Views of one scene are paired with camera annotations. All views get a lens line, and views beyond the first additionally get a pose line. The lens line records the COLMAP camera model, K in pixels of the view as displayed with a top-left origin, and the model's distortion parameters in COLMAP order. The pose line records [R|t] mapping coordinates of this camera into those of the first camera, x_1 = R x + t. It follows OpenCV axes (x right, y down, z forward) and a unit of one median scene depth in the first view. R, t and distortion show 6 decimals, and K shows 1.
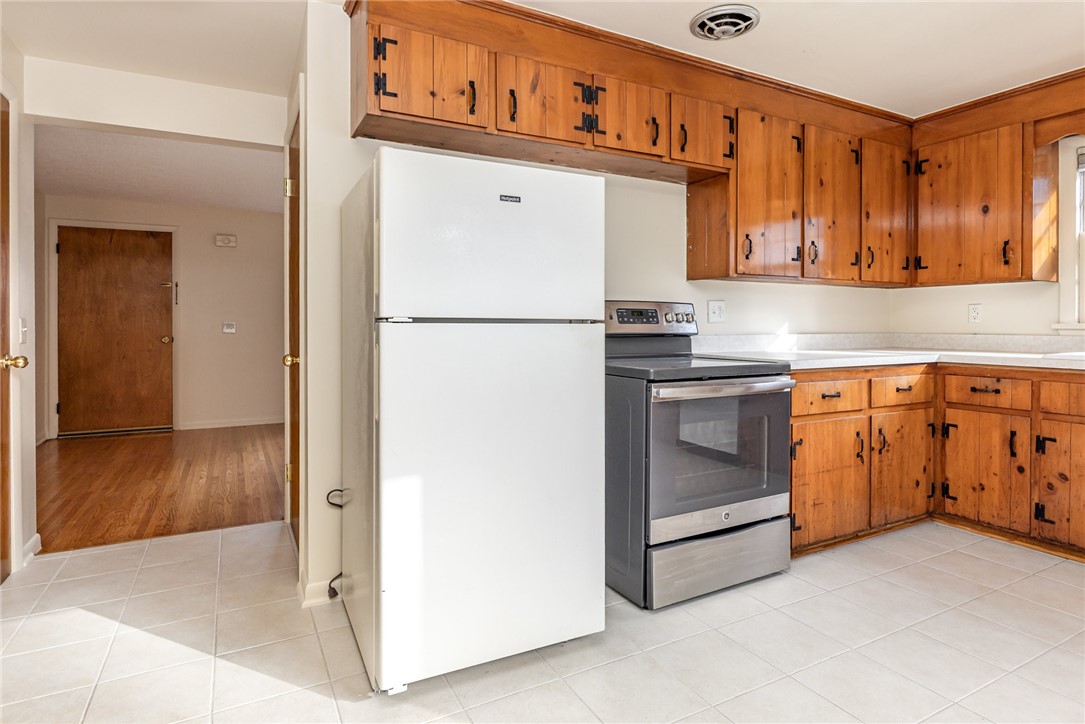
lens RADIAL K [[571.2, 0, 536.2], [0, 571.2, 326.6], [0, 0, 1]] dist [-0.002600, -0.001825]
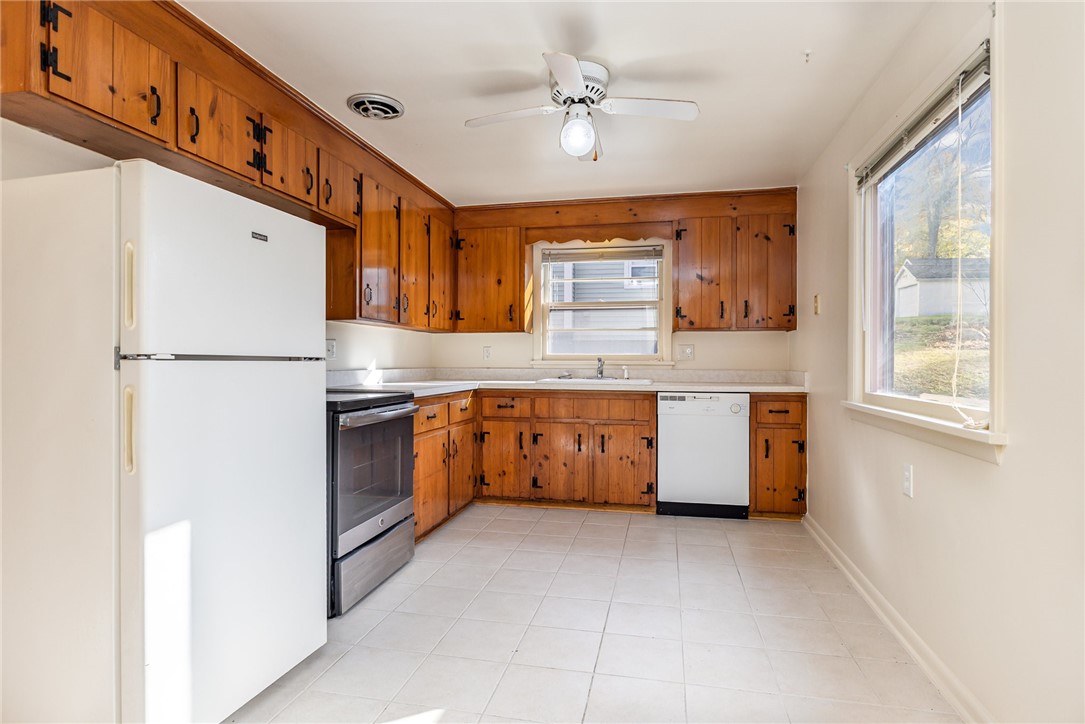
lens RADIAL K [[571.2, 0, 544.8], [0, 571.2, 362.1], [0, 0, 1]] dist [-0.002600, -0.001825]
pose [[0.644351, -0.000804, 0.764730, -0.318981], [0.002098, 0.999998, -0.000716, -0.000895], [-0.764727, 0.002066, 0.644351, -0.027214]]
